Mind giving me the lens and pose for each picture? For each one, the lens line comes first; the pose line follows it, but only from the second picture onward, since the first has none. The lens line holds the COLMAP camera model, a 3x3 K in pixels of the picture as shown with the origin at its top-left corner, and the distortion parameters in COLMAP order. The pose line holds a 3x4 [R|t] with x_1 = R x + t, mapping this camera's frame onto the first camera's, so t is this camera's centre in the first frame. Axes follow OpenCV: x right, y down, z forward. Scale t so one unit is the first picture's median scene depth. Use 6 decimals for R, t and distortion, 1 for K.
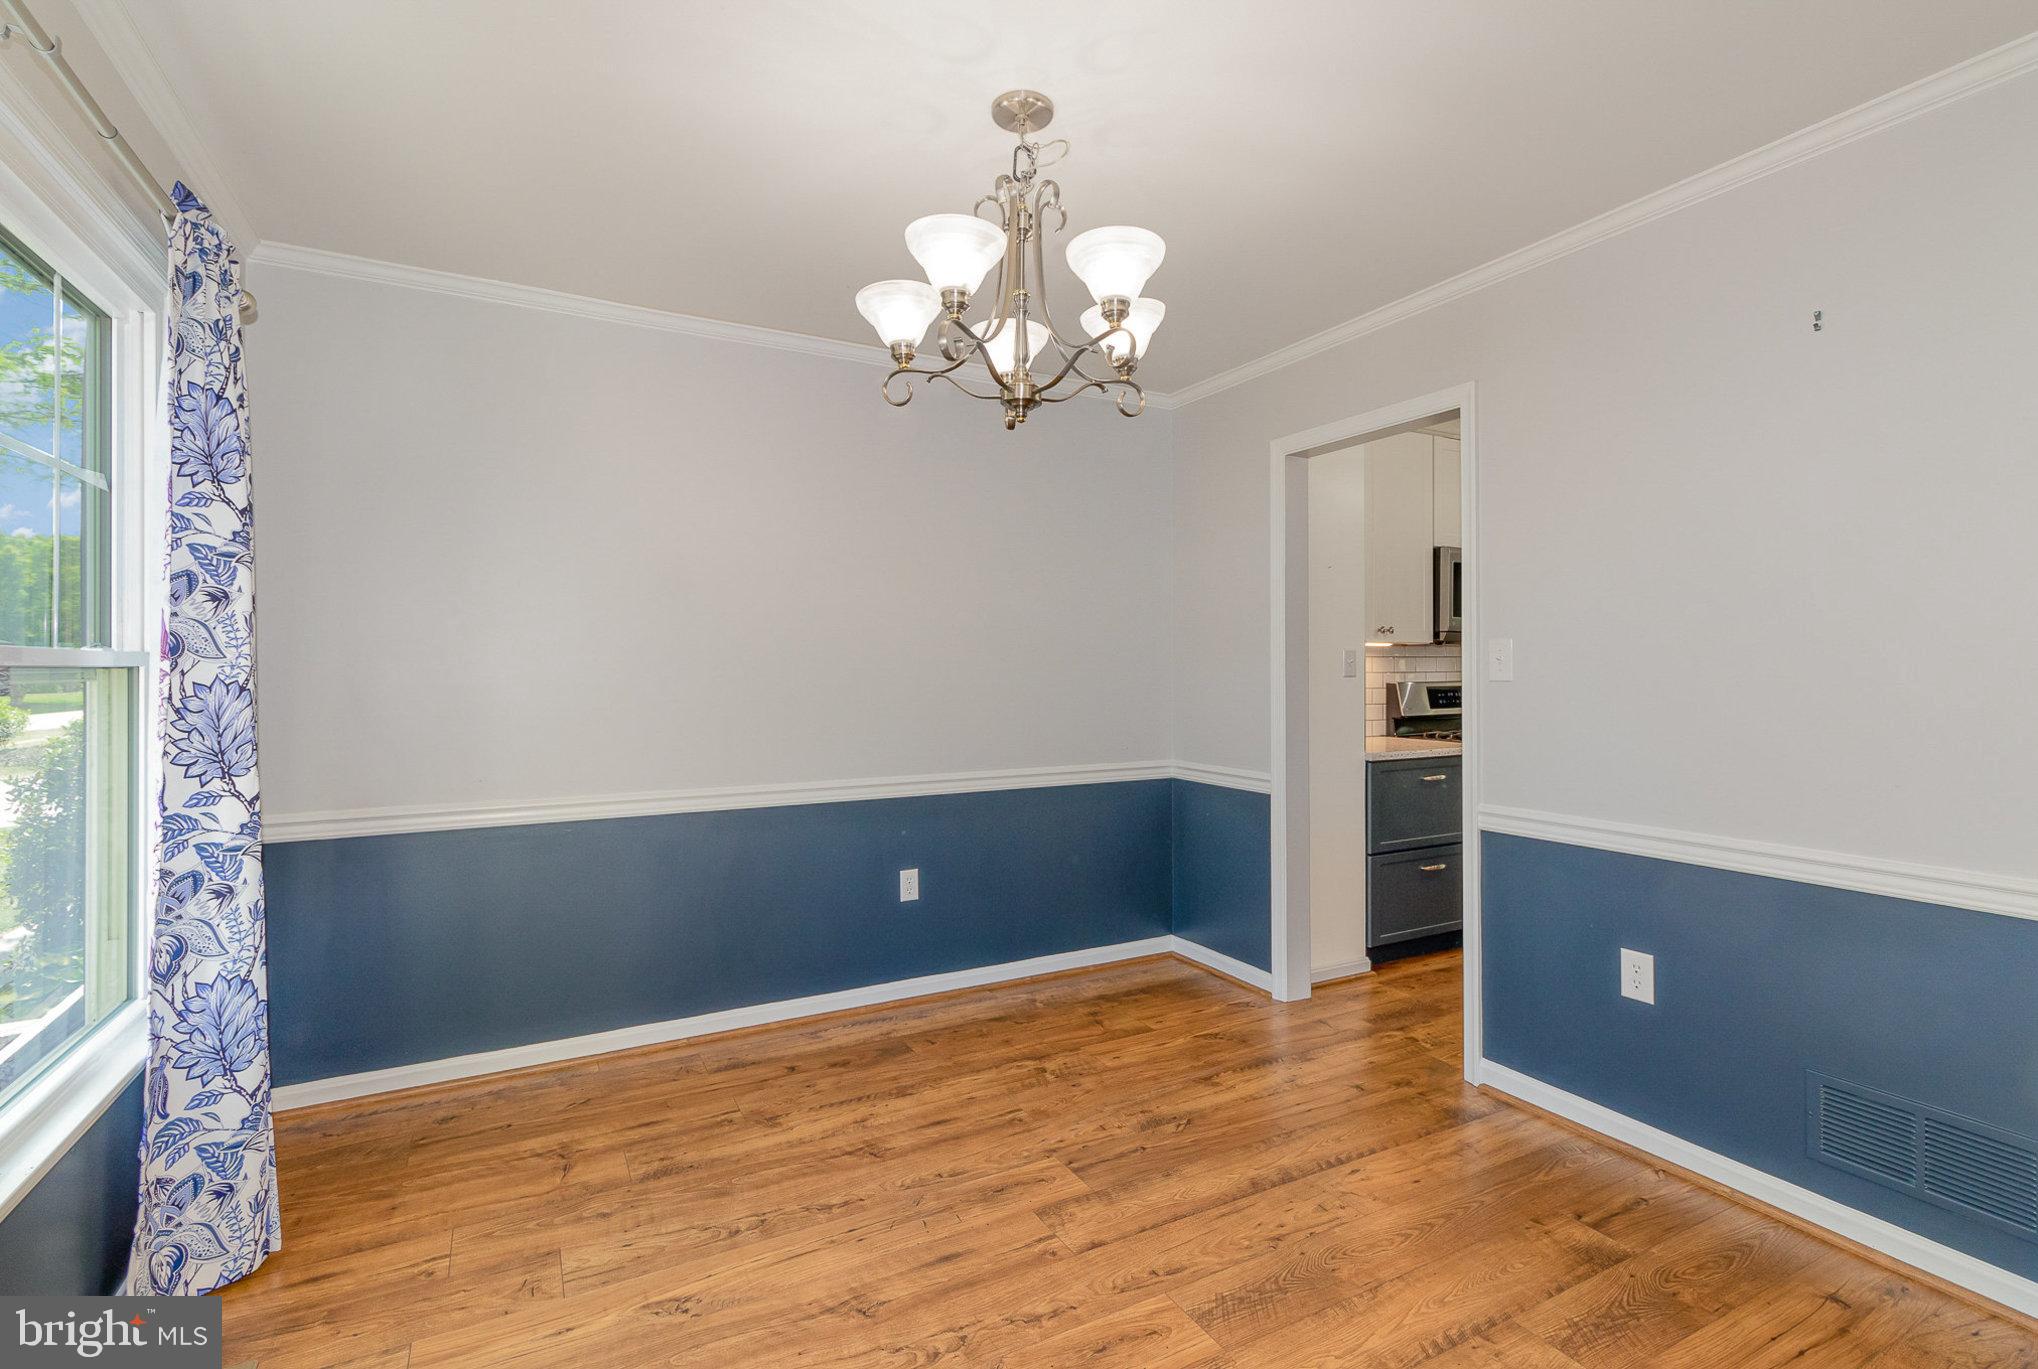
lens RADIAL K [[960.2, 0, 1032.8], [0, 960.2, 659.1], [0, 0, 1]] dist [0.002447, -0.000014]
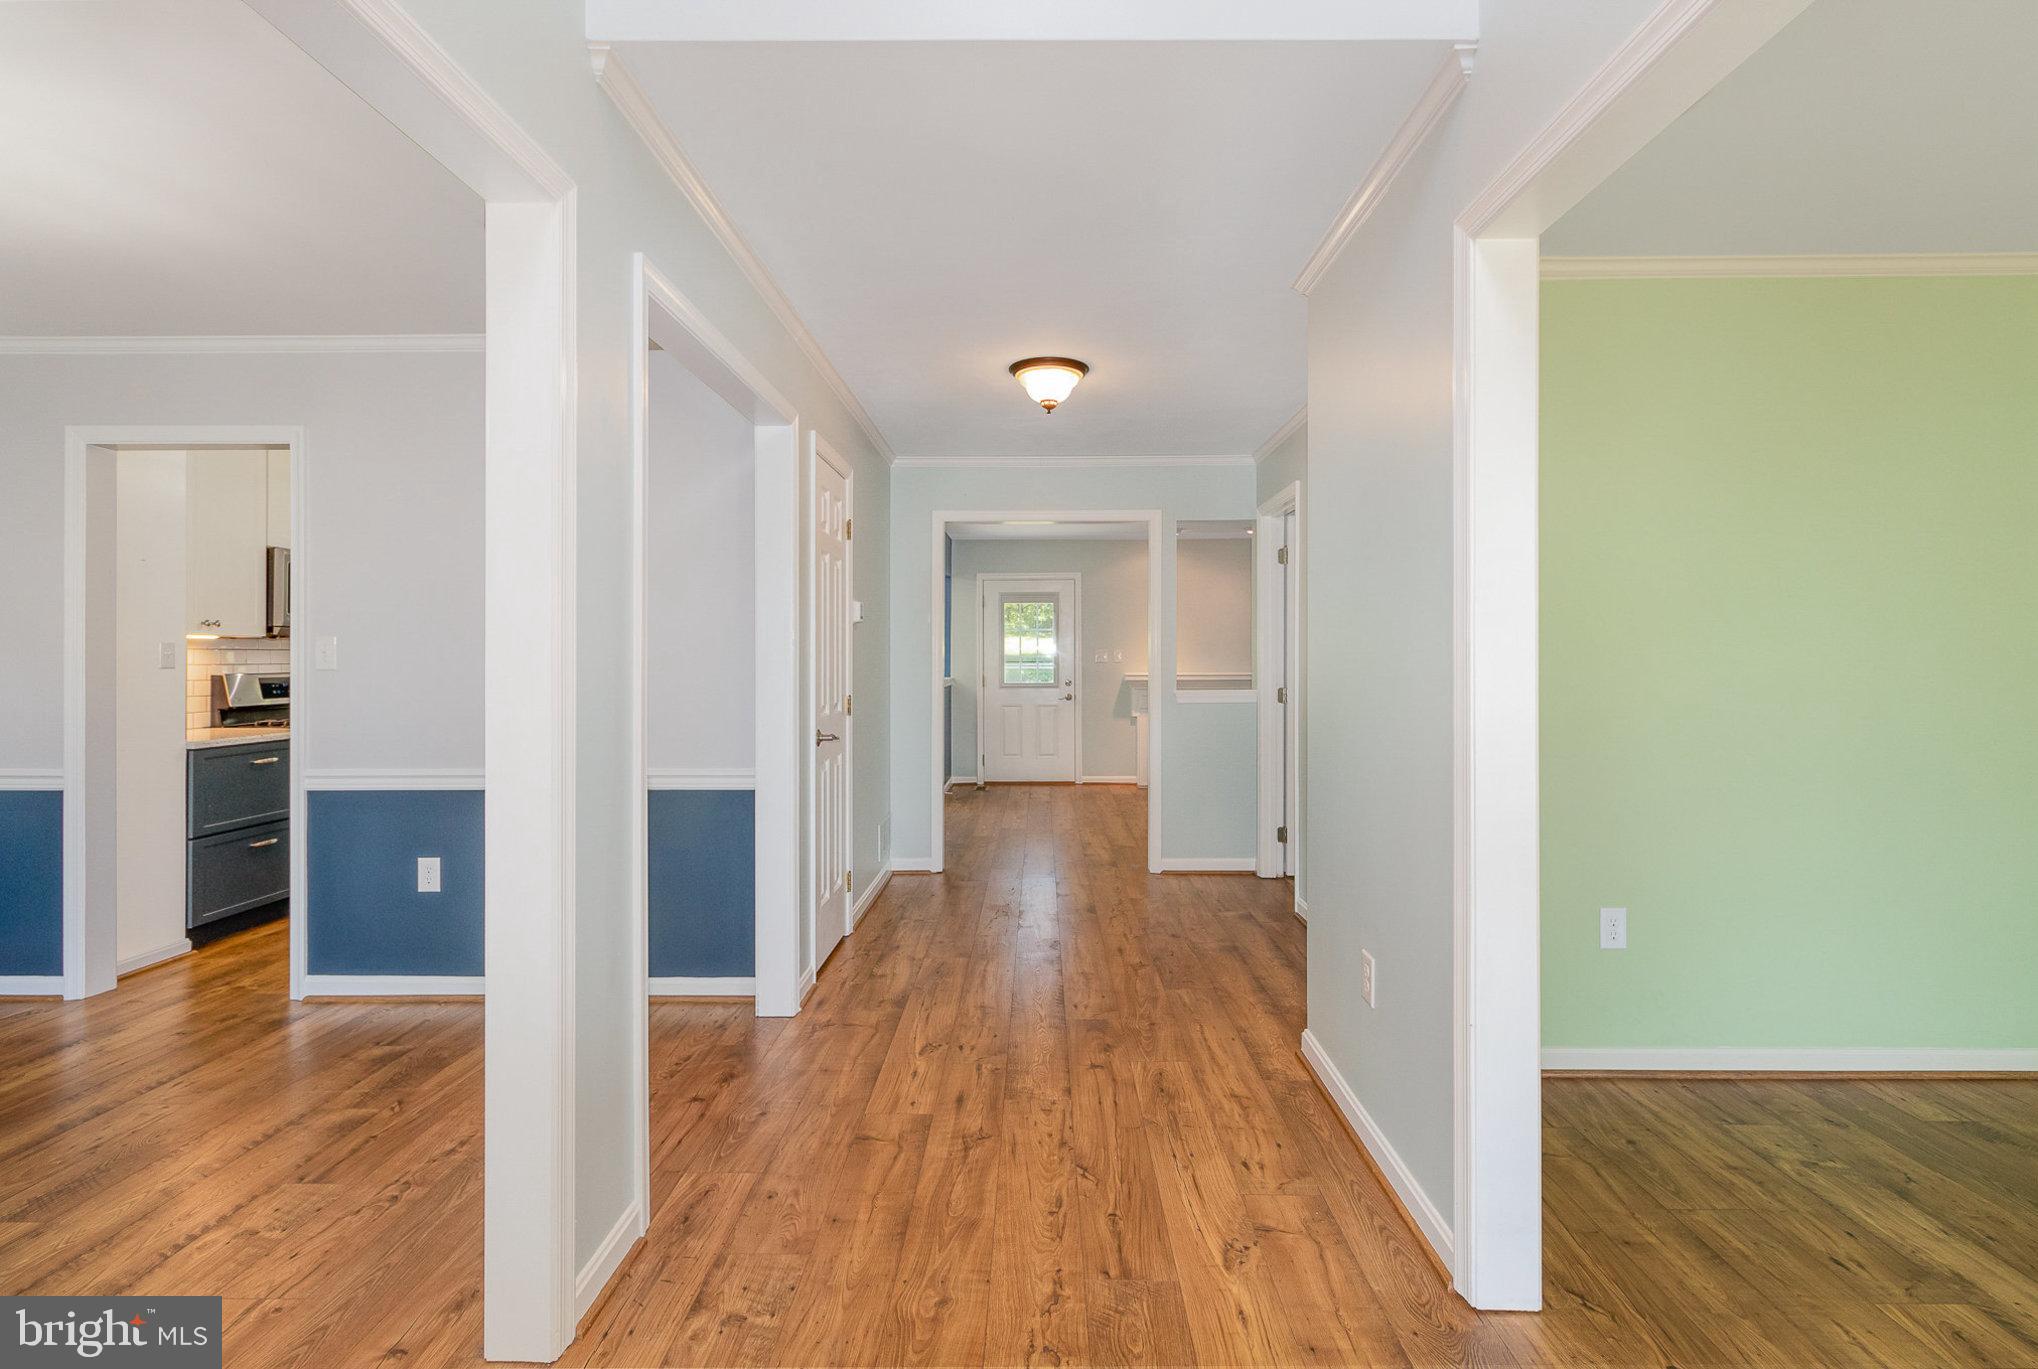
lens RADIAL K [[960.2, 0, 1032.8], [0, 960.2, 659.1], [0, 0, 1]] dist [0.002447, -0.000014]
pose [[0.487112, 0.002599, 0.873335, -0.128785], [-0.007515, 0.999971, 0.001216, 0.000445], [-0.873307, -0.007156, 0.487118, -0.336948]]
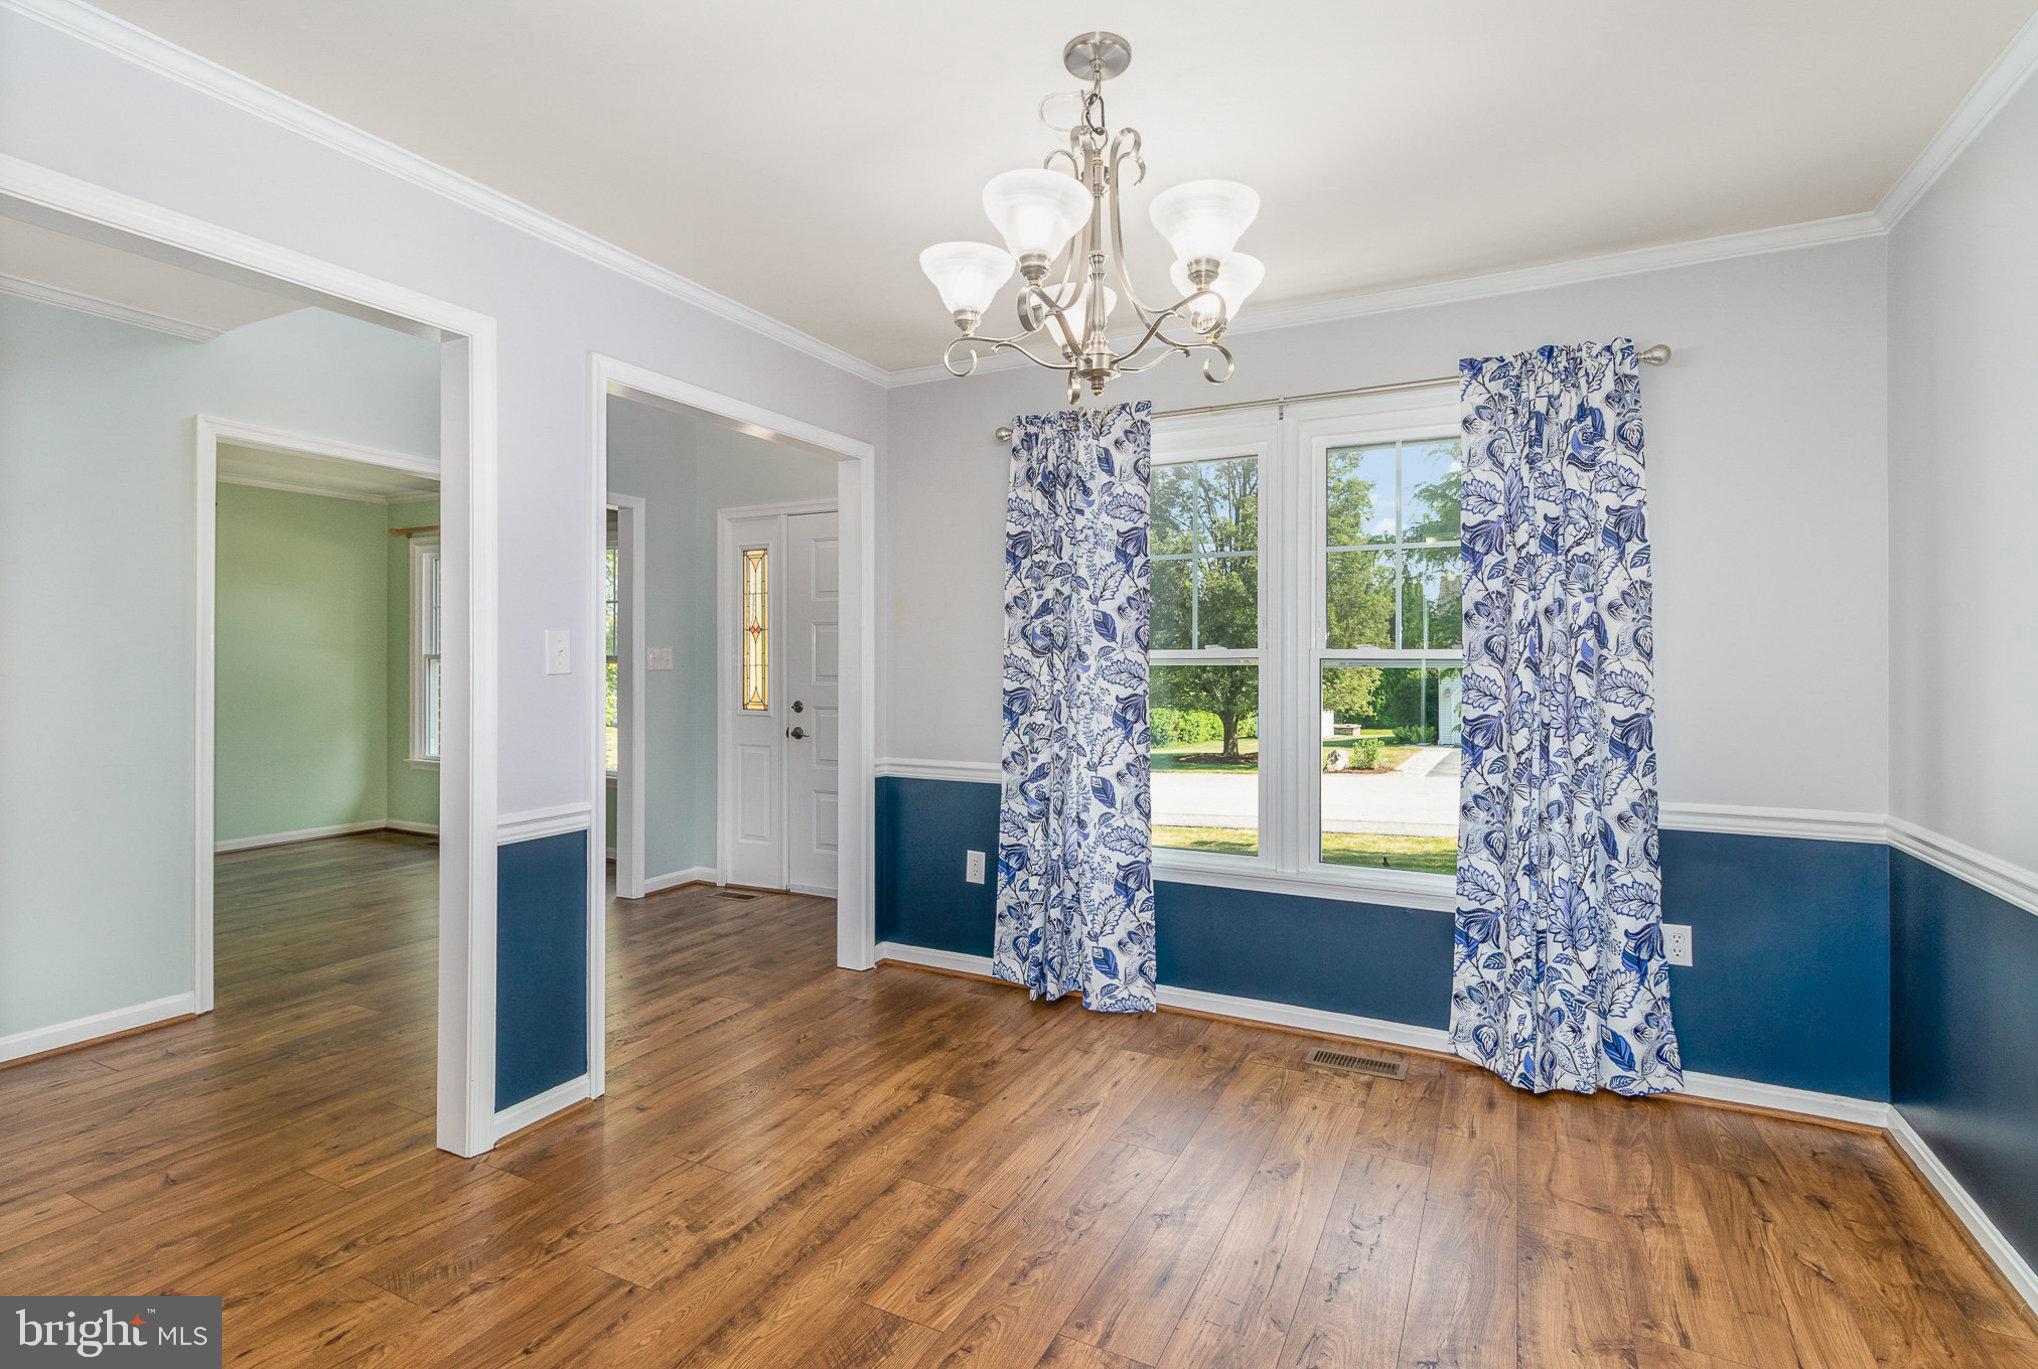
lens RADIAL K [[960.2, 0, 1032.8], [0, 960.2, 659.1], [0, 0, 1]] dist [0.002447, -0.000014]
pose [[-0.818889, -0.000365, -0.573952, 0.322191], [0.004748, 0.999961, -0.007409, 0.008341], [0.573933, -0.008792, -0.818855, 0.975643]]
